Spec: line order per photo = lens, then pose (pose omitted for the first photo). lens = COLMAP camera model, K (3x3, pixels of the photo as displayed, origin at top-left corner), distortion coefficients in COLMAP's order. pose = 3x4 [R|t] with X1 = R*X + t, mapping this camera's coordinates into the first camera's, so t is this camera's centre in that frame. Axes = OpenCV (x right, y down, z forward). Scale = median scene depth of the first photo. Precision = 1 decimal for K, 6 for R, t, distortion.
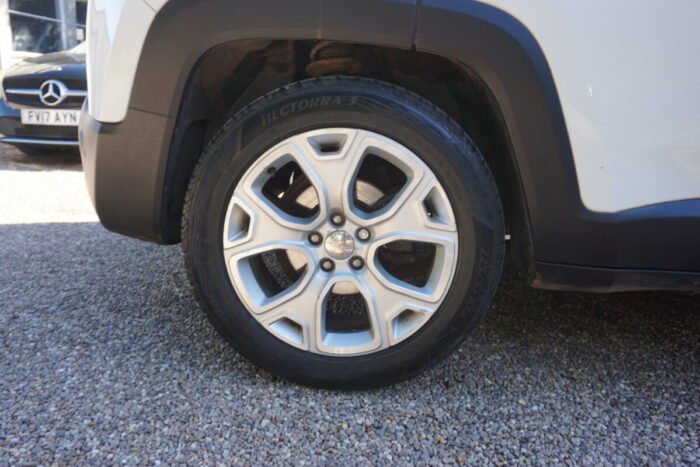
lens RADIAL K [[568.2, 0, 350.0], [0, 568.2, 233.5], [0, 0, 1]] dist [-0.010142, 0.008956]
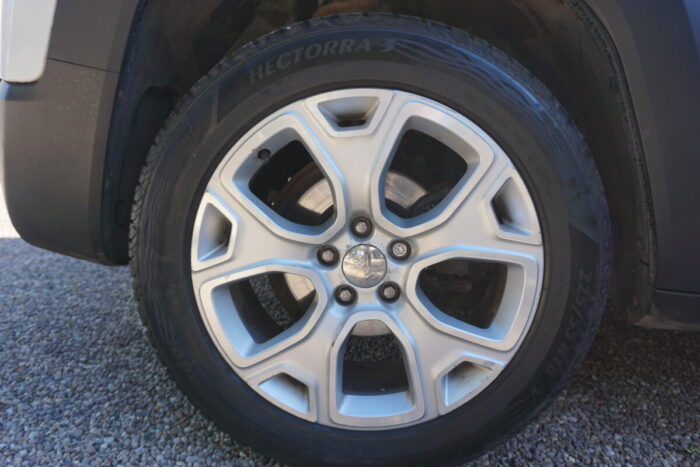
lens RADIAL K [[568.2, 0, 350.0], [0, 568.2, 233.5], [0, 0, 1]] dist [-0.010142, 0.008956]
pose [[0.999861, -0.000315, 0.016670, -0.045982], [0.000844, 0.999496, -0.031748, 0.003232], [-0.016651, 0.031757, 0.999357, 0.320440]]
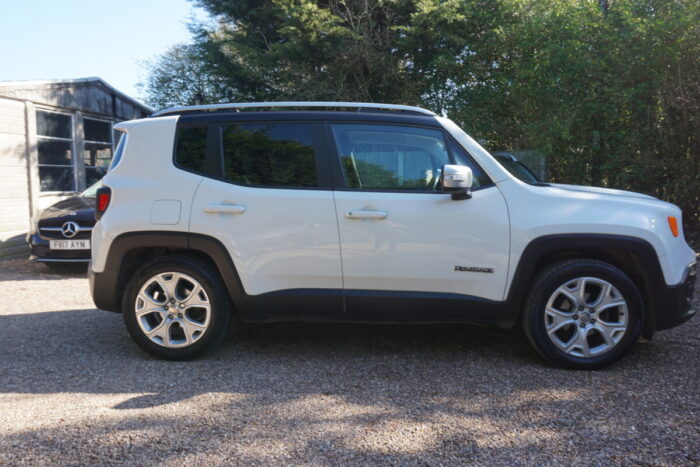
lens RADIAL K [[568.2, 0, 350.0], [0, 568.2, 233.5], [0, 0, 1]] dist [-0.010142, 0.008956]
pose [[0.999000, -0.044679, -0.001542, 0.922154], [0.043977, 0.988344, -0.145745, 0.099438], [0.008036, 0.145532, 0.989321, -1.996547]]
